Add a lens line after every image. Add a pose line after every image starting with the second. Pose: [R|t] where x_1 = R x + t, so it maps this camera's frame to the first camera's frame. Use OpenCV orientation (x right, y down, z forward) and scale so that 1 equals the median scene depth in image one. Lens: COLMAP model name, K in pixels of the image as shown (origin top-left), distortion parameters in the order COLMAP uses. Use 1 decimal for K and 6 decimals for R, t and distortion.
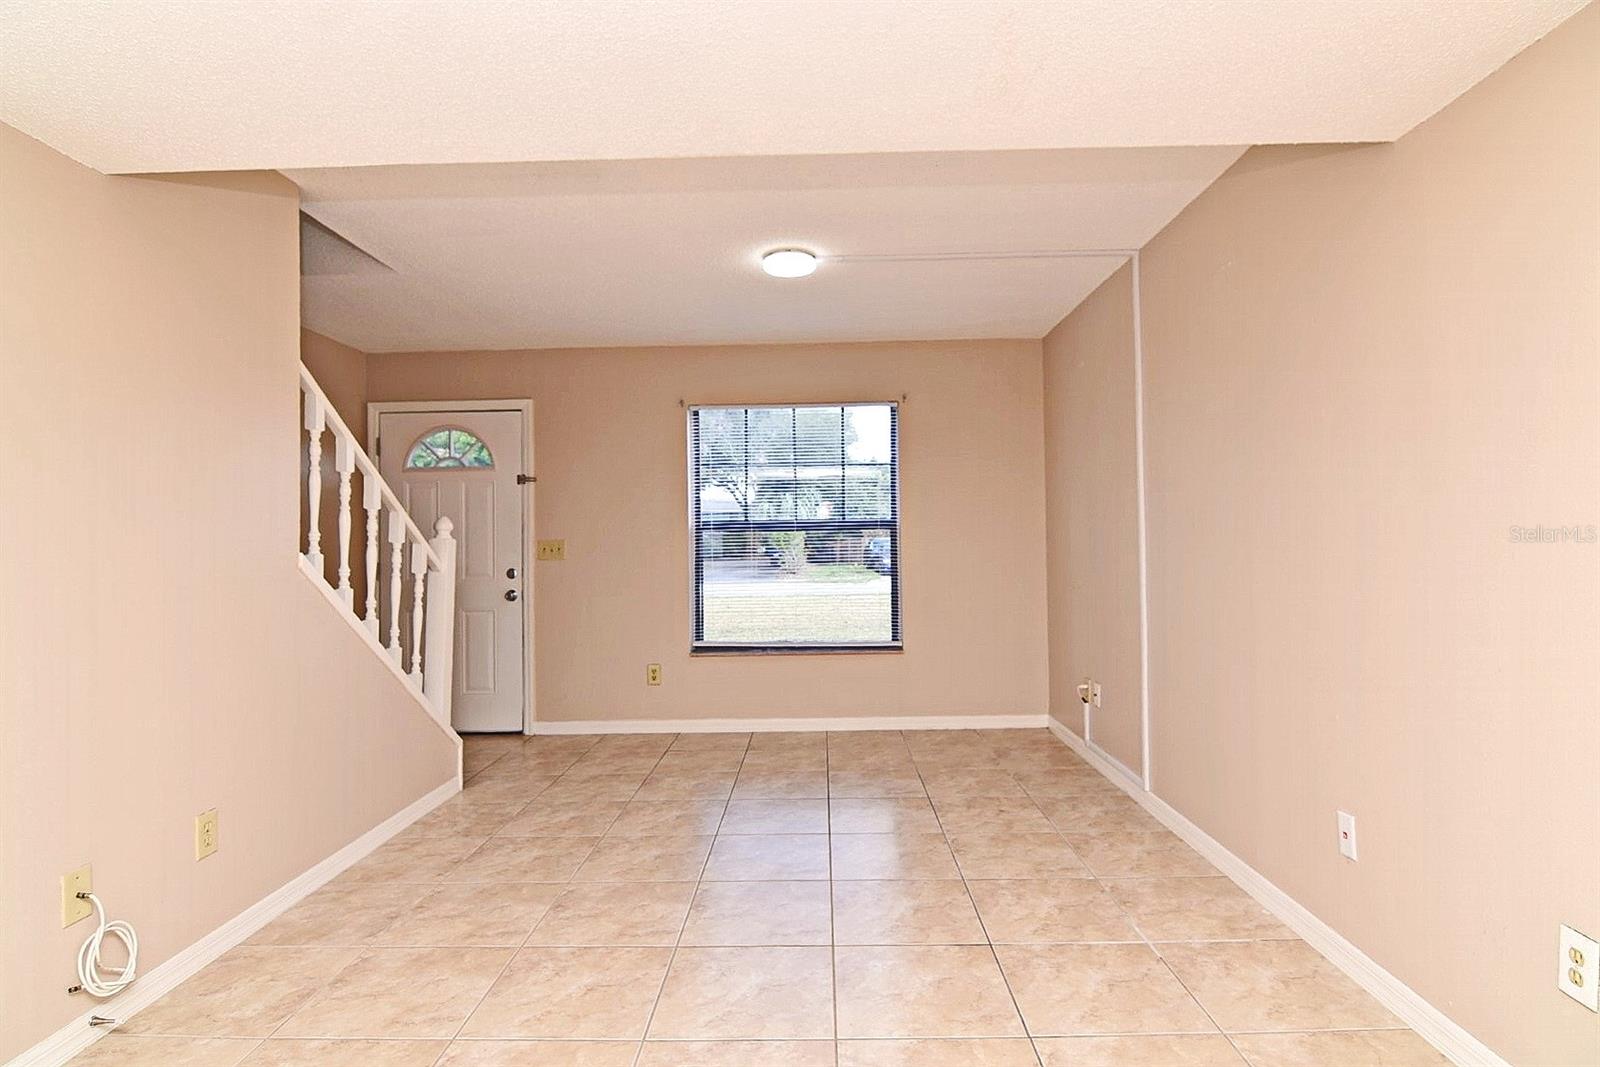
lens RADIAL K [[818.4, 0, 808.8], [0, 818.4, 525.9], [0, 0, 1]] dist [-0.004487, -0.009976]
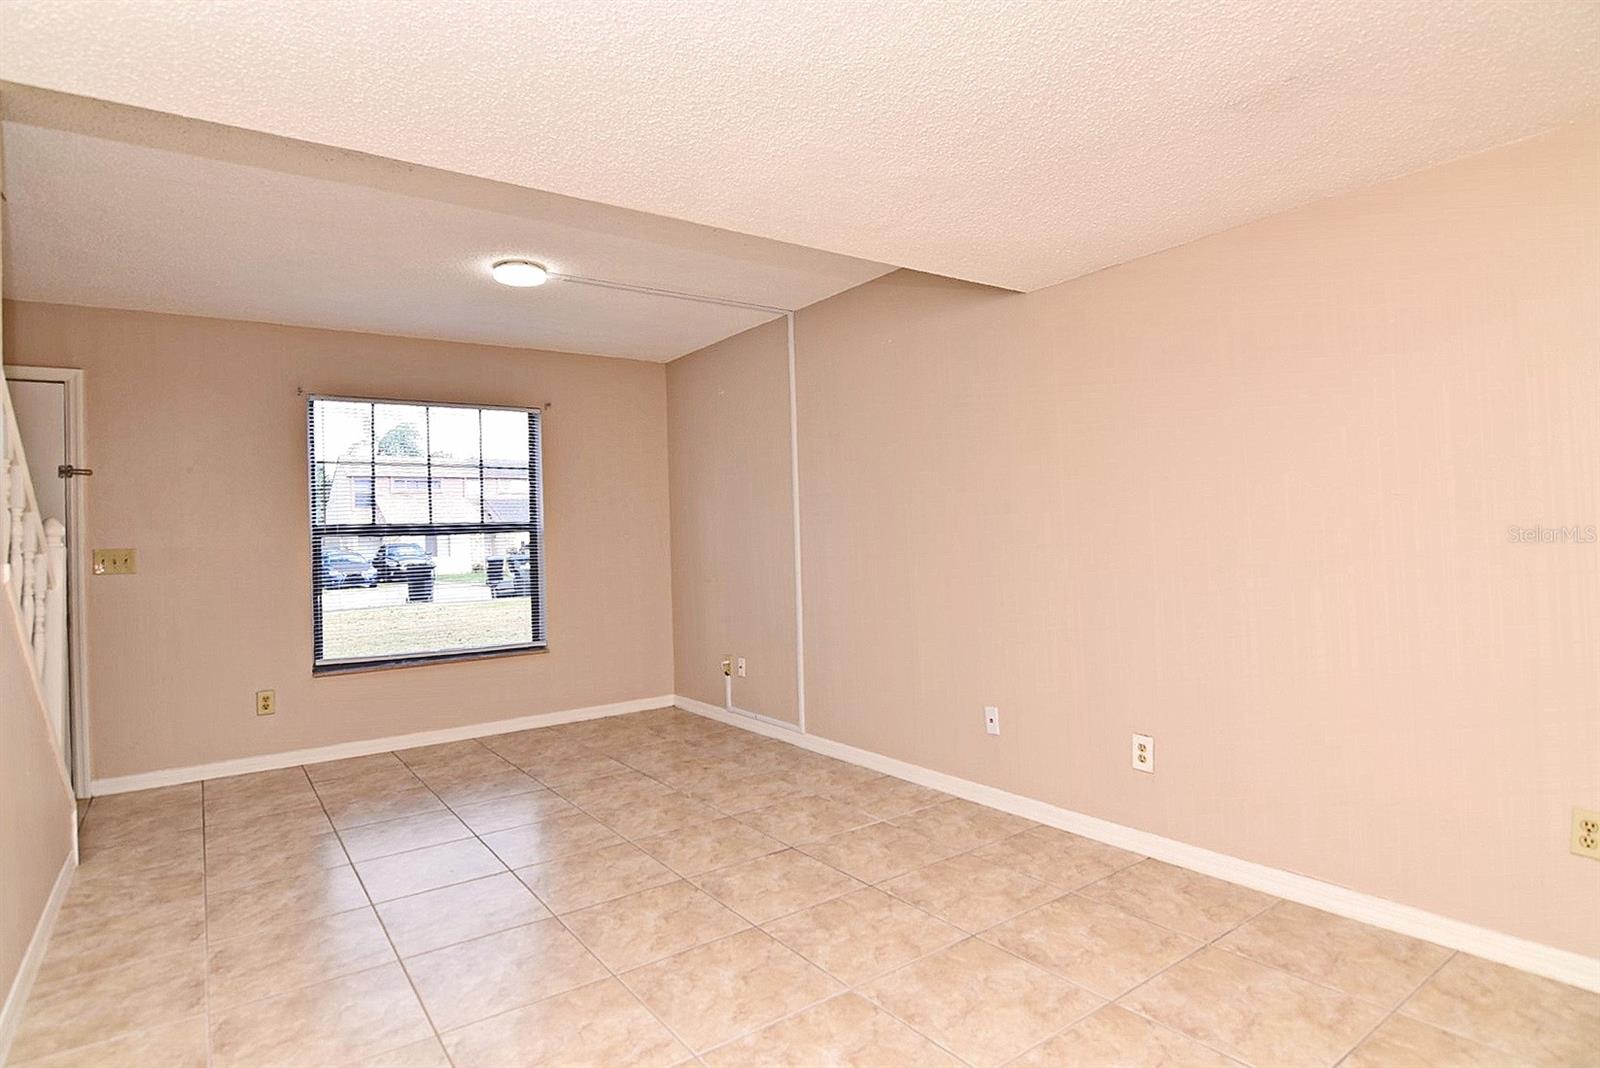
lens RADIAL K [[834.3, 0, 784.5], [0, 834.3, 527.4], [0, 0, 1]] dist [-0.002981, -0.017379]
pose [[0.810122, -0.003286, 0.586252, -0.342490], [0.006701, 0.999971, -0.003654, 0.004769], [-0.586223, 0.006888, 0.810120, -0.043523]]
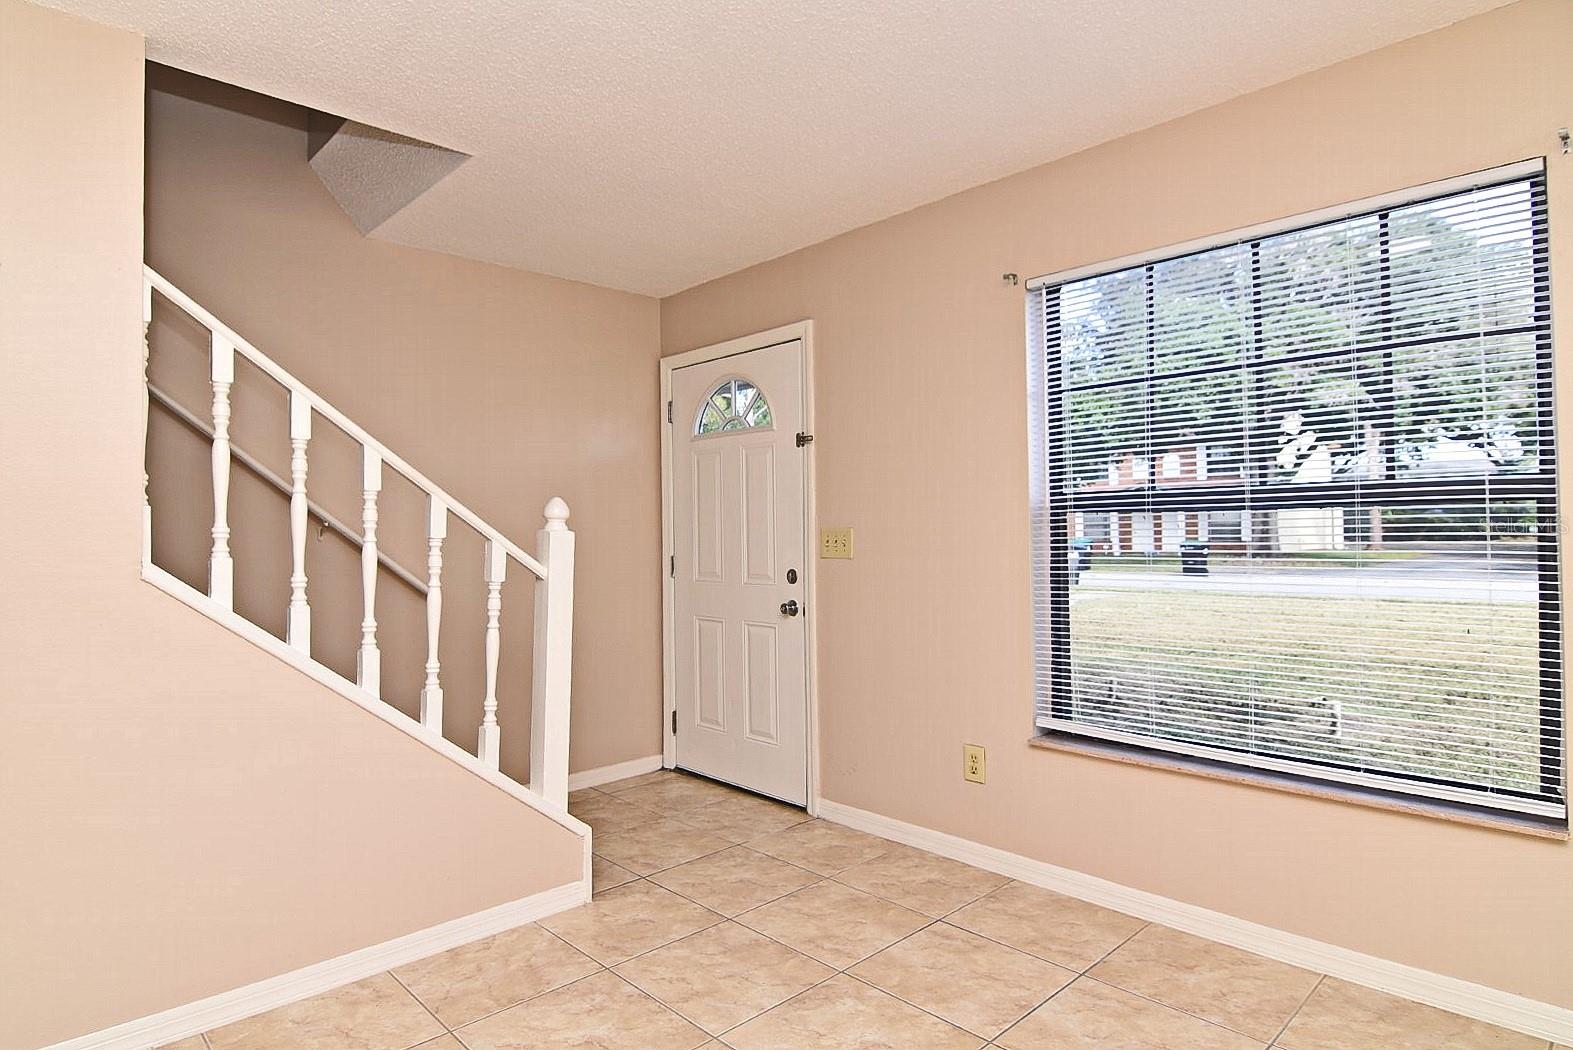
lens RADIAL K [[864.2, 0, 732.8], [0, 864.2, 518.8], [0, 0, 1]] dist [0.000806, -0.014940]
pose [[0.679738, -0.005667, -0.733433, 0.185188], [0.018848, 0.999775, 0.009743, 0.001799], [0.733212, -0.020446, 0.679692, 0.619902]]
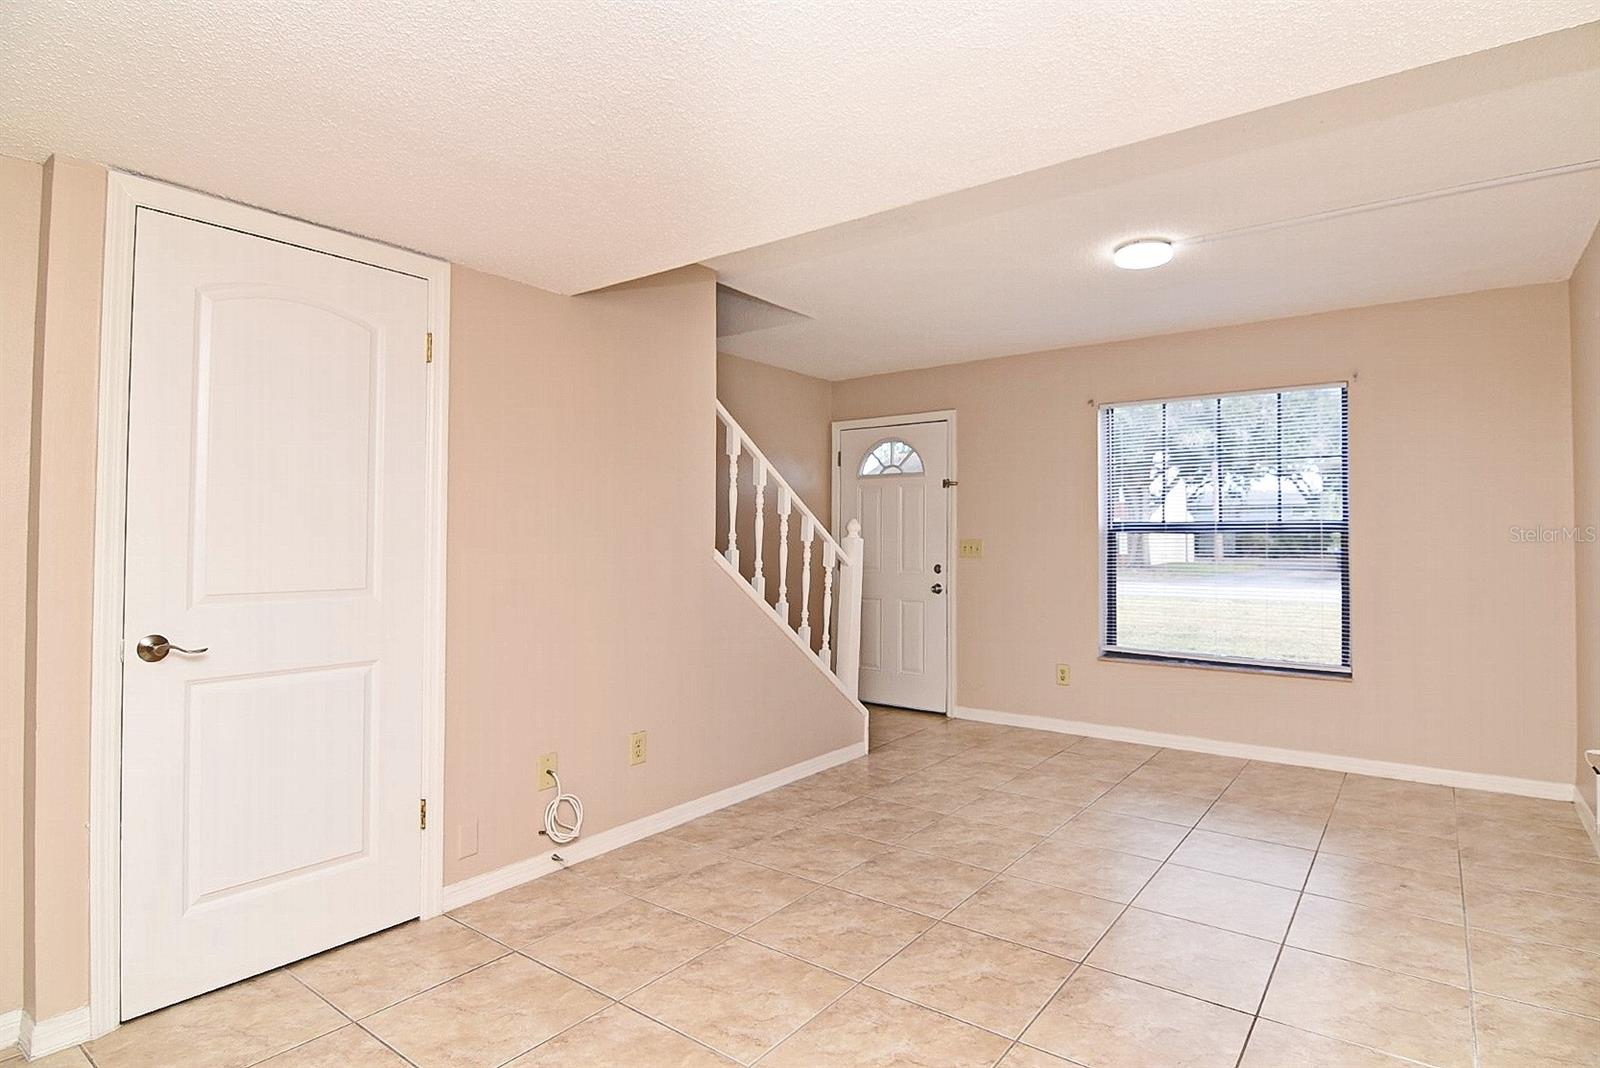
lens RADIAL K [[824.5, 0, 842.4], [0, 824.5, 521.9], [0, 0, 1]] dist [0.002517, -0.016450]
pose [[0.822824, 0.004676, -0.568277, 0.215991], [-0.003504, 0.999989, 0.003155, -0.011202], [0.568286, -0.000604, 0.822831, 0.014640]]
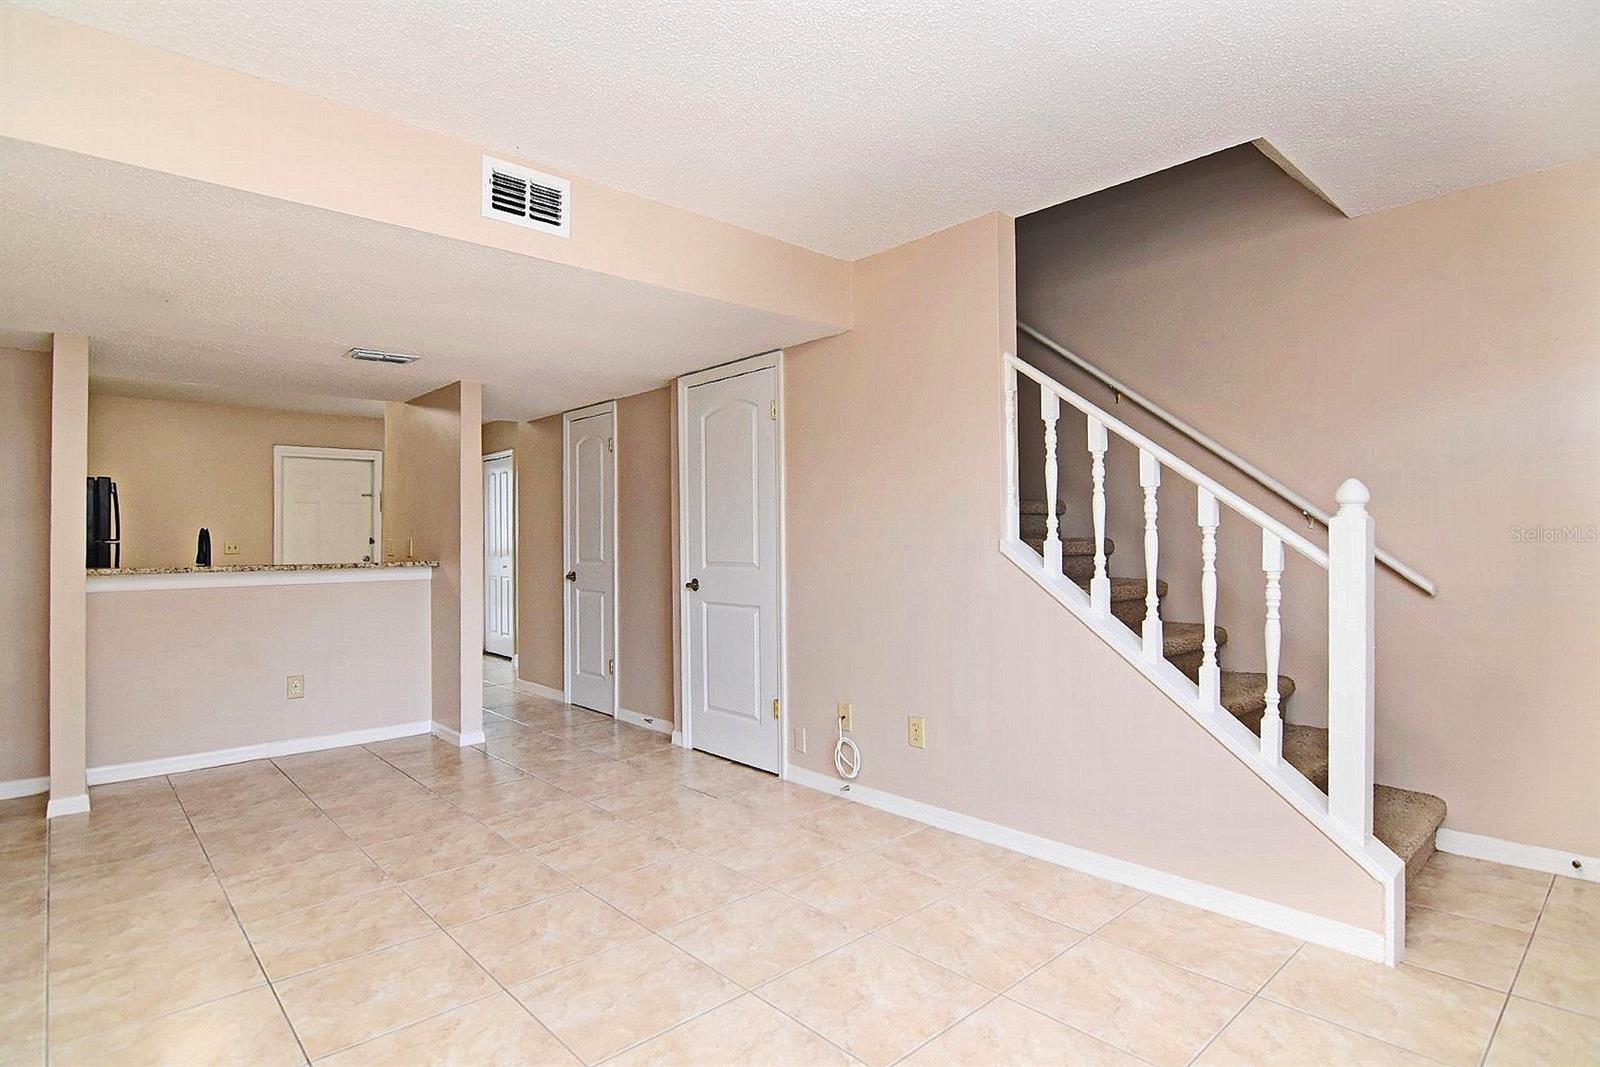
lens RADIAL K [[815.8, 0, 800.0], [0, 815.8, 533.5], [0, 0, 1]] dist [-0.000707, -0.016752]
pose [[-0.725715, 0.017150, -0.687781, 0.245742], [0.036840, 0.999224, -0.013955, 0.021407], [0.687008, -0.035465, -0.725784, 1.155647]]
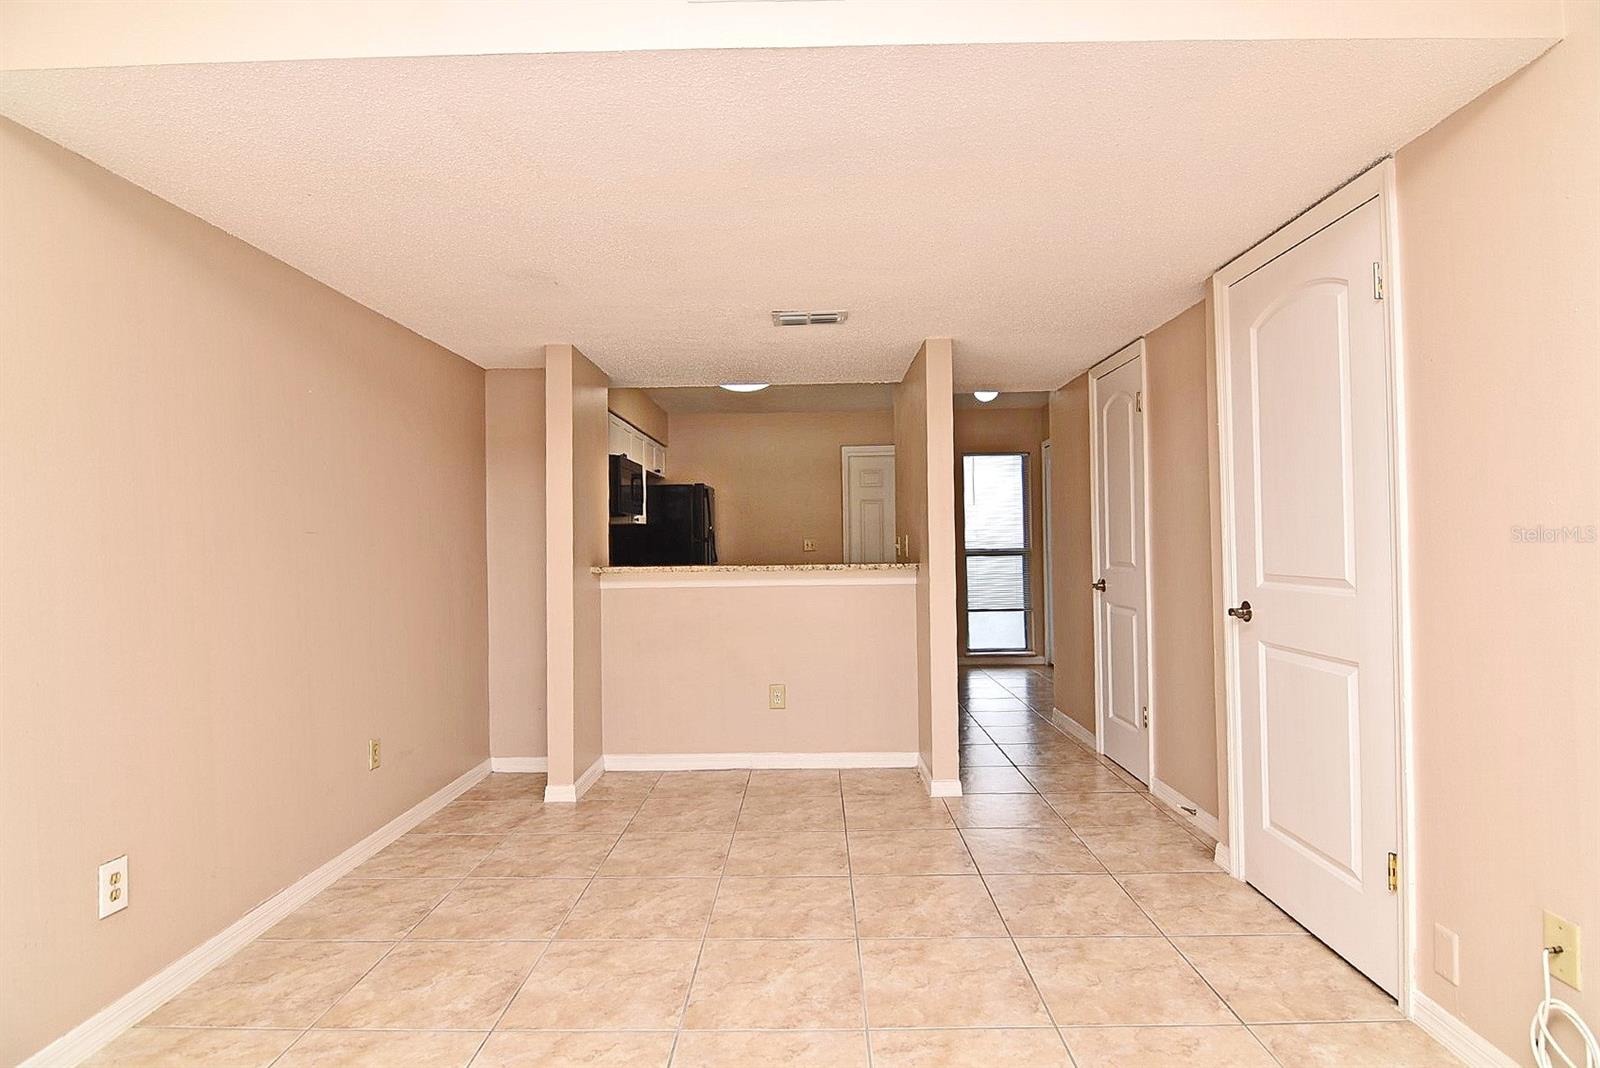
lens RADIAL K [[818.4, 0, 808.8], [0, 818.4, 526.4], [0, 0, 1]] dist [-0.004487, -0.009976]
pose [[-0.999522, 0.028310, -0.012457, -0.068241], [0.028812, 0.998697, -0.042118, 0.018760], [0.011248, -0.042456, -0.999035, 0.899071]]
